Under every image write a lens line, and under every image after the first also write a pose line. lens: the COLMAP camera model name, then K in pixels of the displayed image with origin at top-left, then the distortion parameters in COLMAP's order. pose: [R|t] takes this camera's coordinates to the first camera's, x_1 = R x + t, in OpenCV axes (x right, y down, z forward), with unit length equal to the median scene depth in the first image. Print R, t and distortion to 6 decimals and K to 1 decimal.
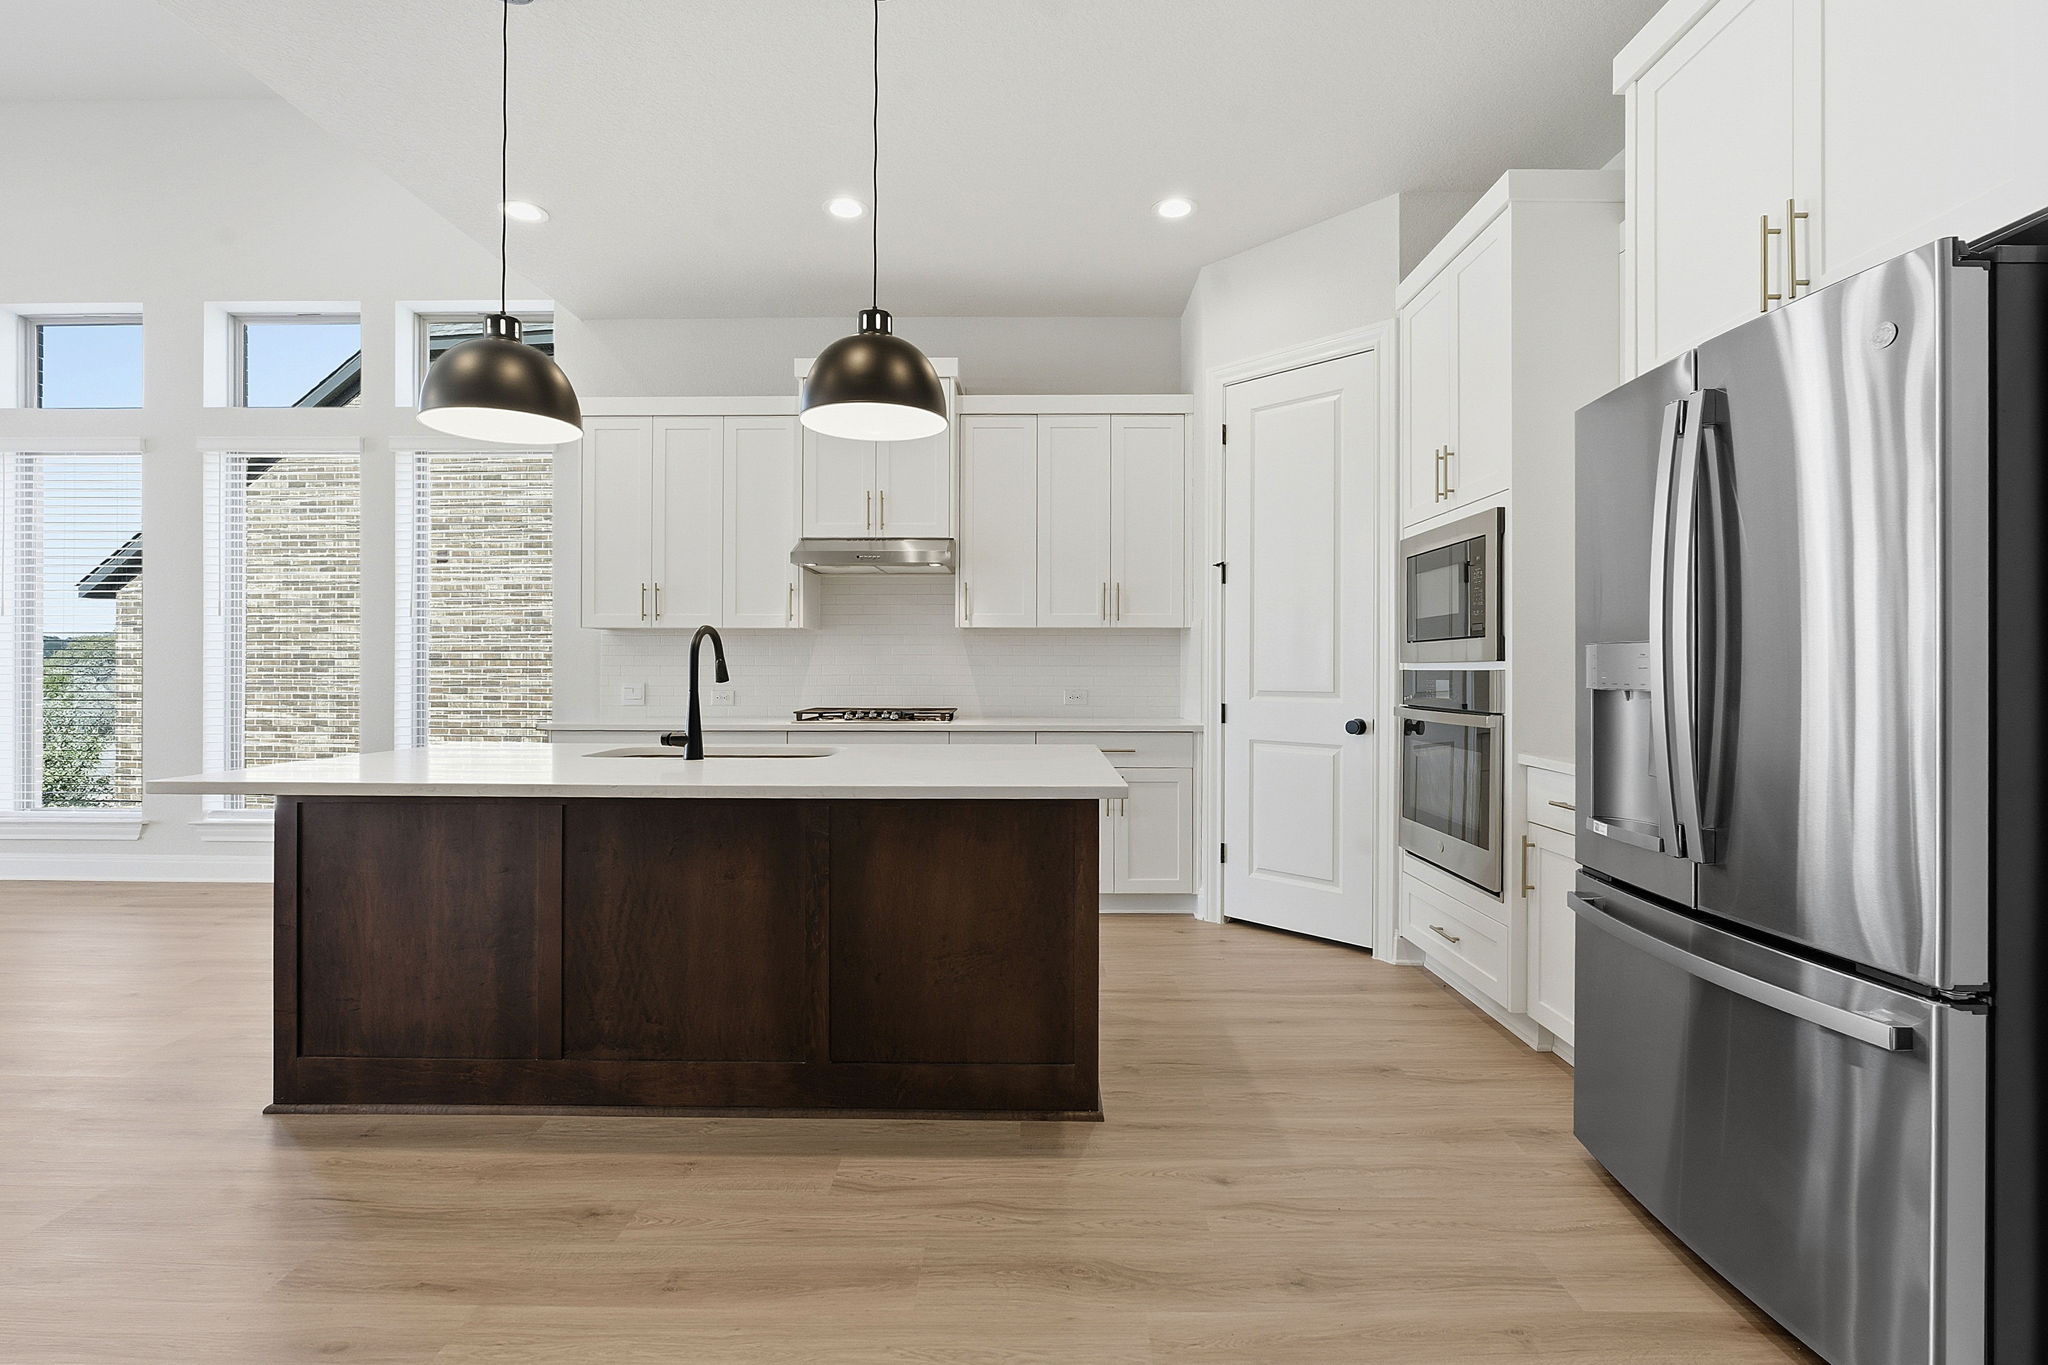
lens RADIAL K [[917.2, 0, 982.5], [0, 917.2, 683.5], [0, 0, 1]] dist [-0.007365, 0.001061]
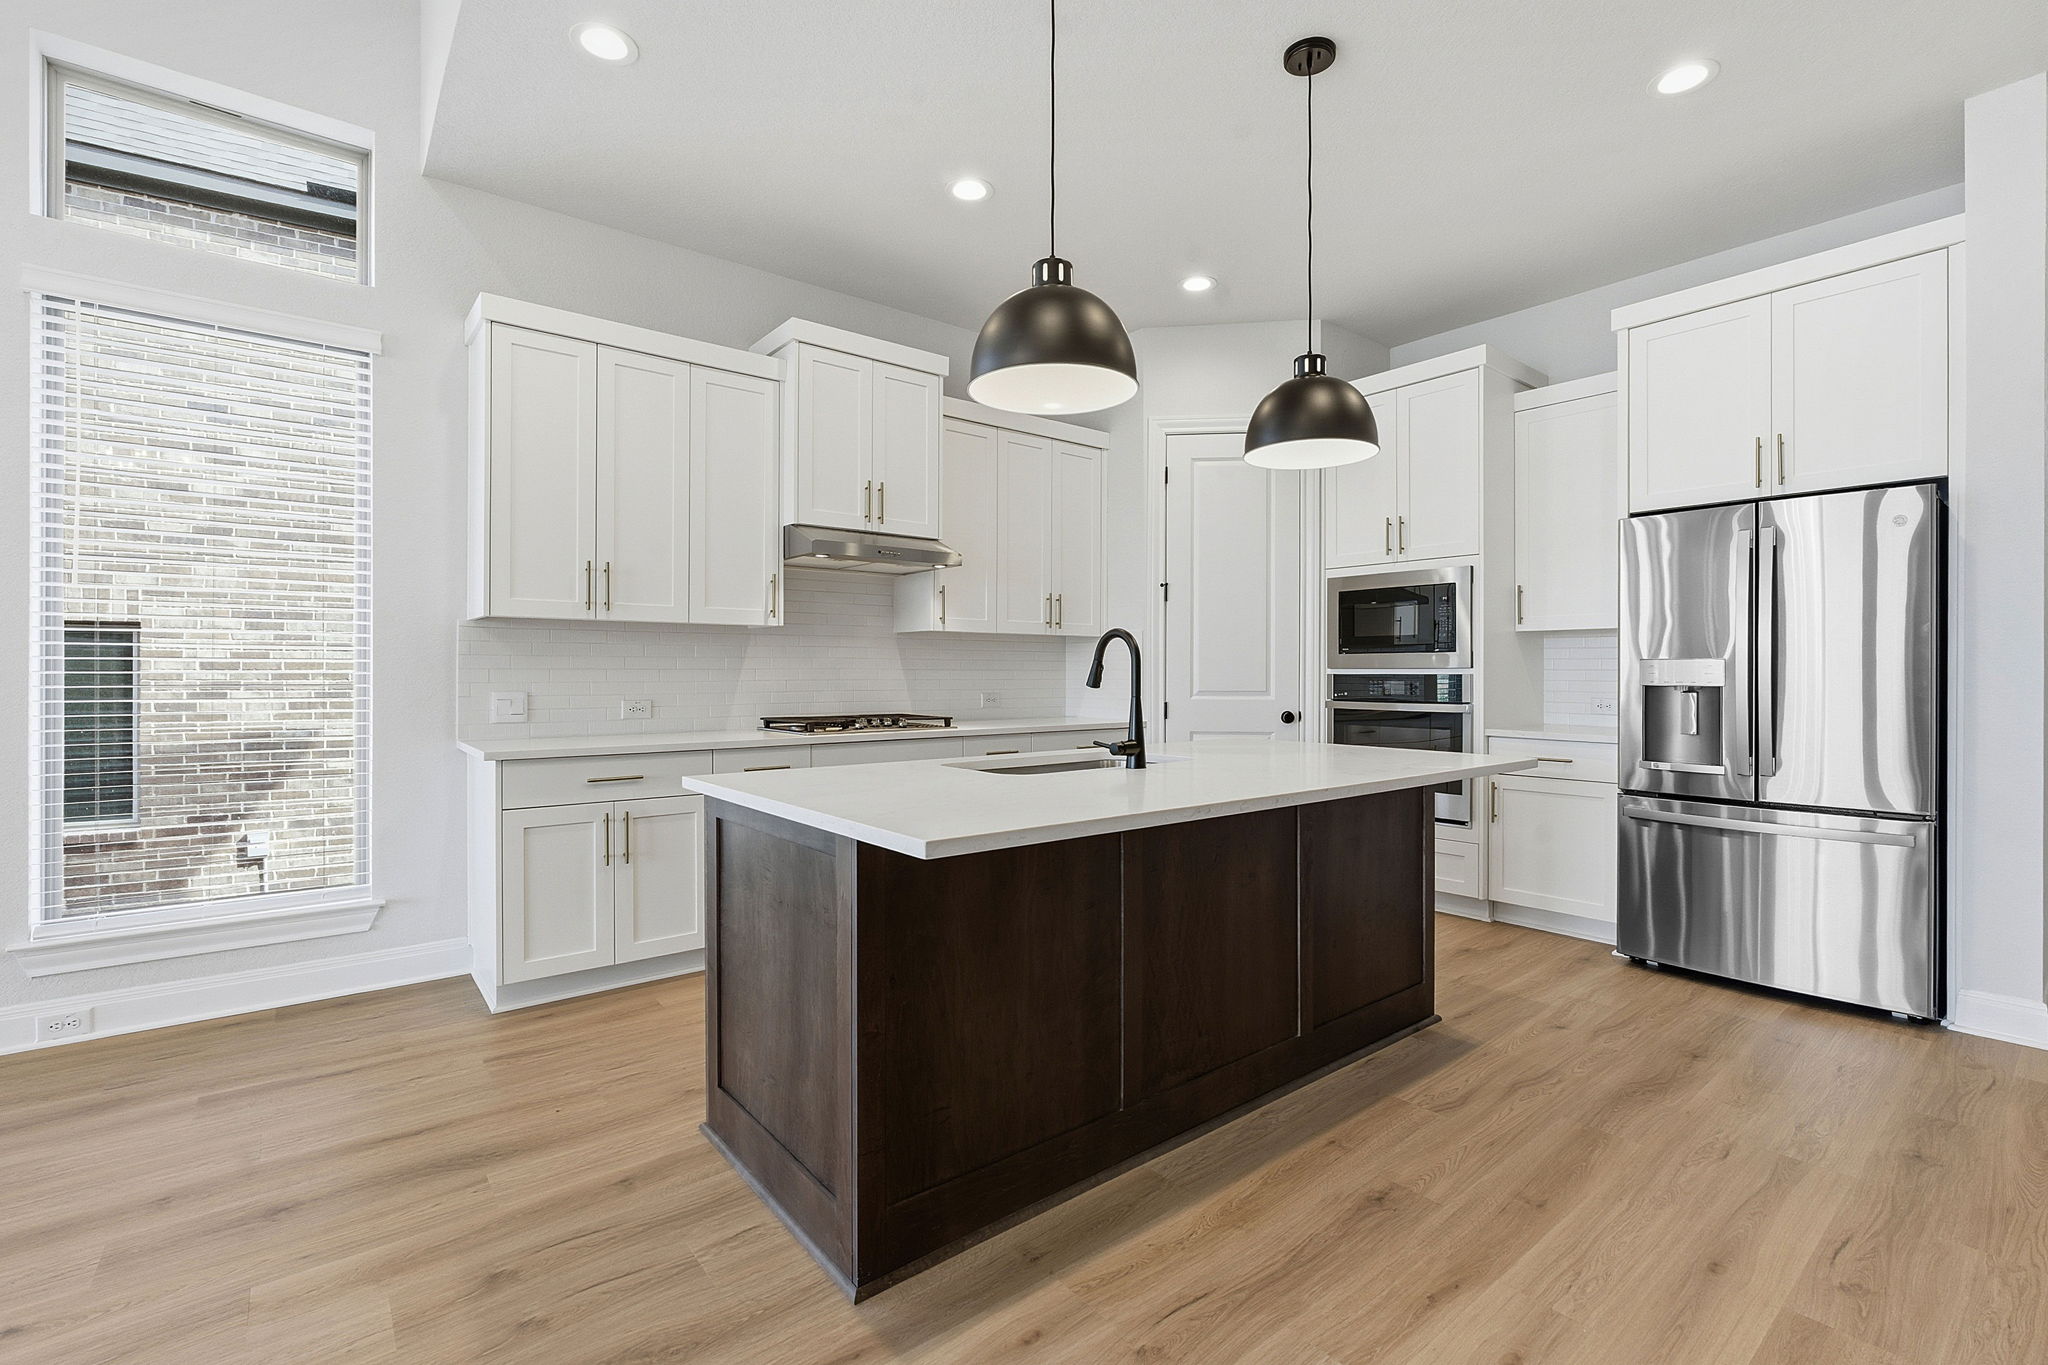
lens RADIAL K [[917.2, 0, 1023.0], [0, 917.2, 678.4], [0, 0, 1]] dist [-0.007365, 0.001061]
pose [[0.768264, -0.004718, 0.640116, -0.984024], [0.010237, 0.999936, -0.004917, -0.007496], [-0.640052, 0.010330, 0.768262, 0.319153]]
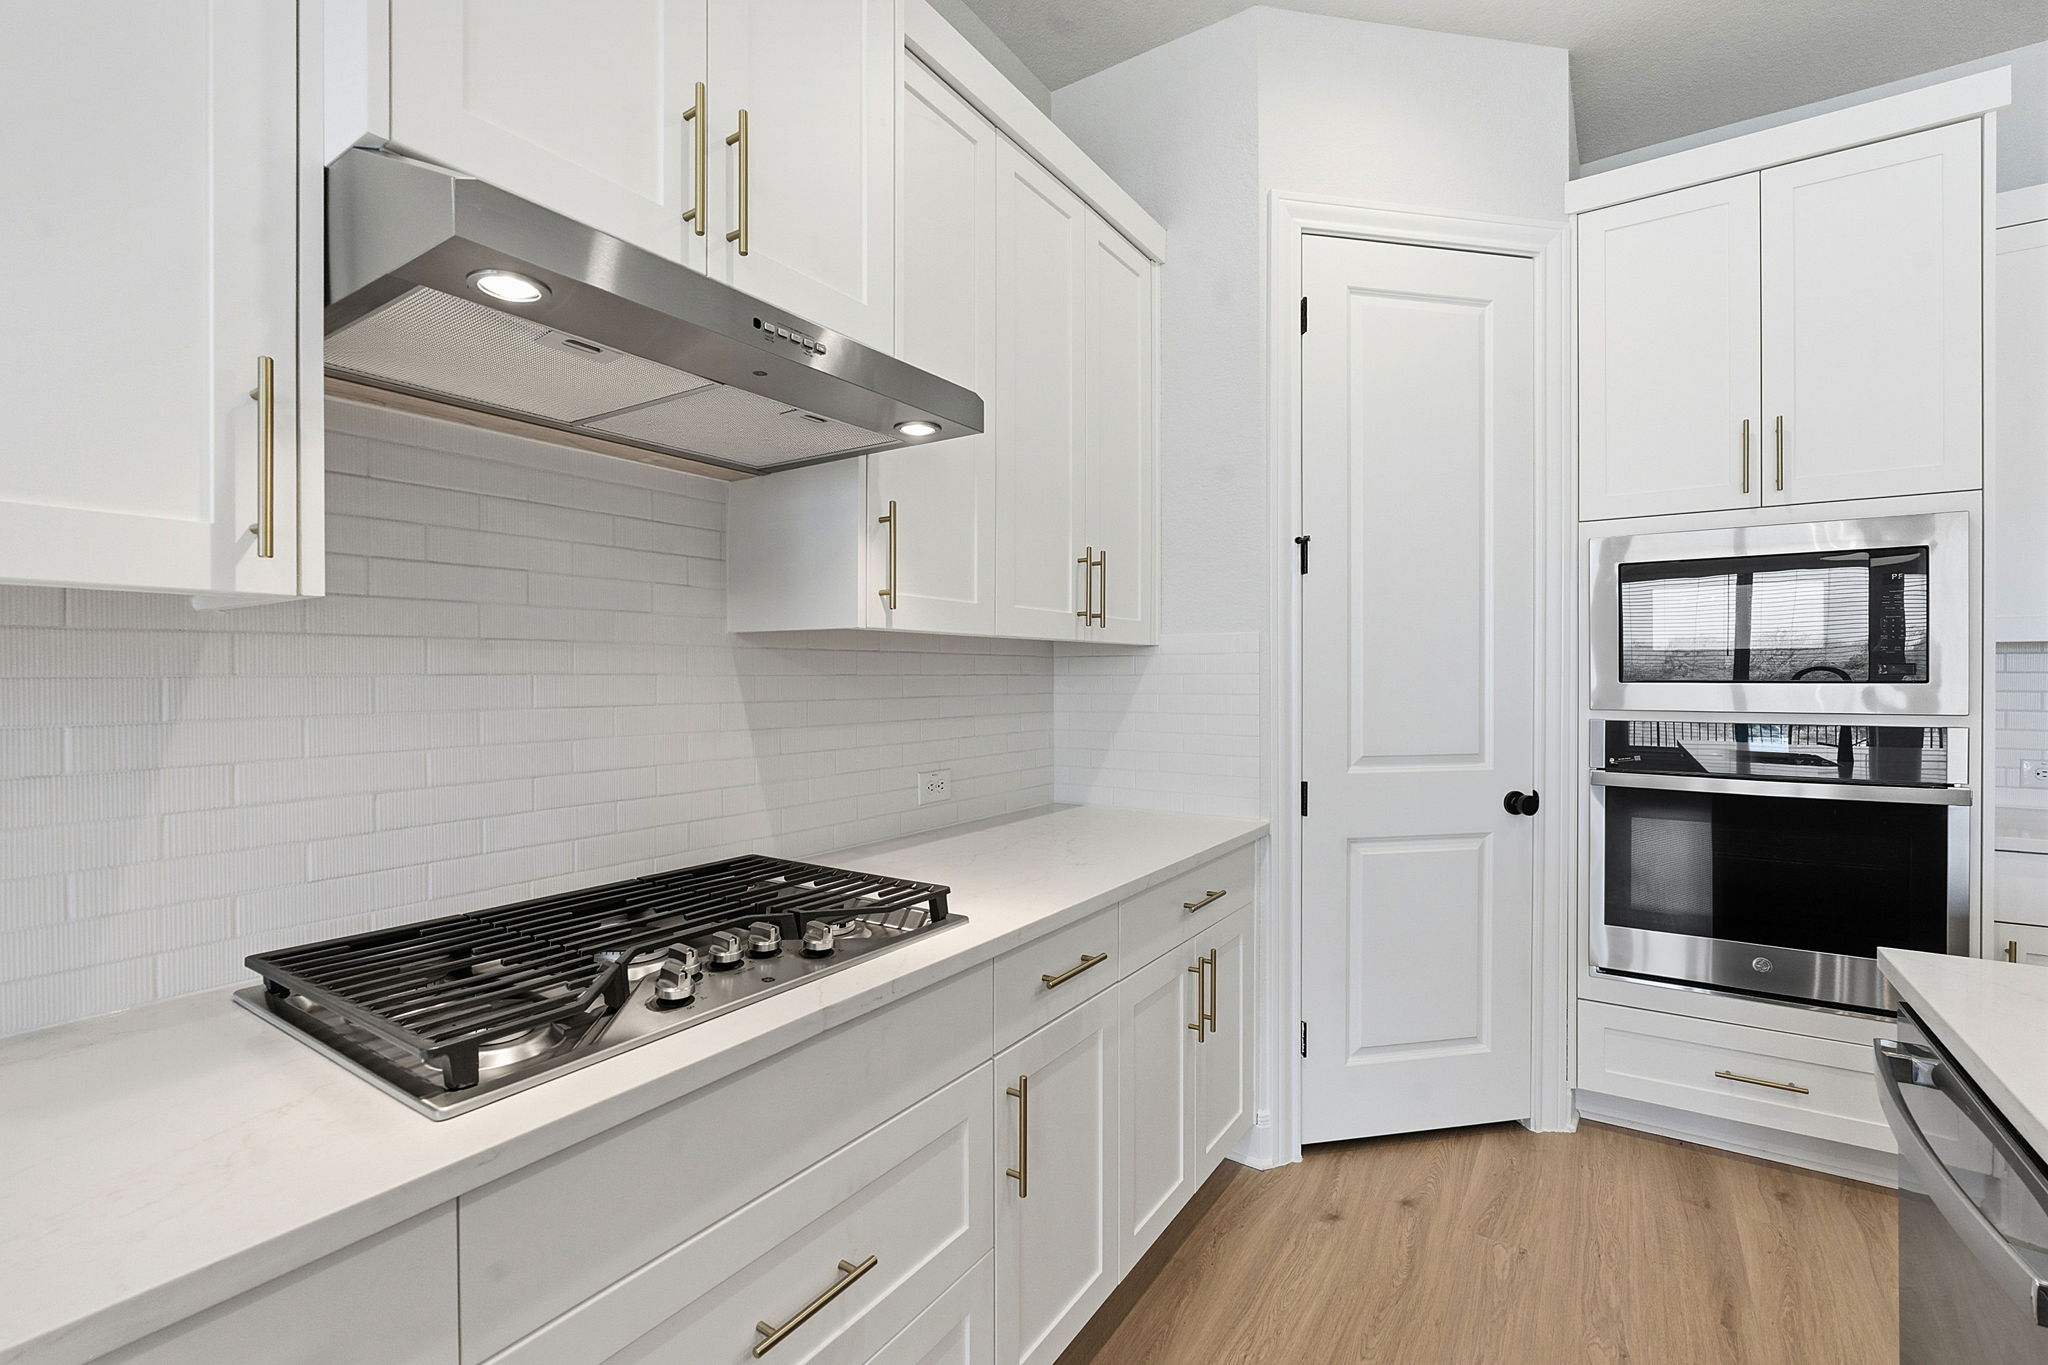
lens RADIAL K [[880.0, 0, 1018.3], [0, 880.0, 678.5], [0, 0, 1]] dist [-0.007507, 0.000288]
pose [[0.535733, -0.007407, 0.844355, -0.466799], [0.015852, 0.999874, -0.001286, -0.069157], [-0.844238, 0.014074, 0.535783, 1.316307]]
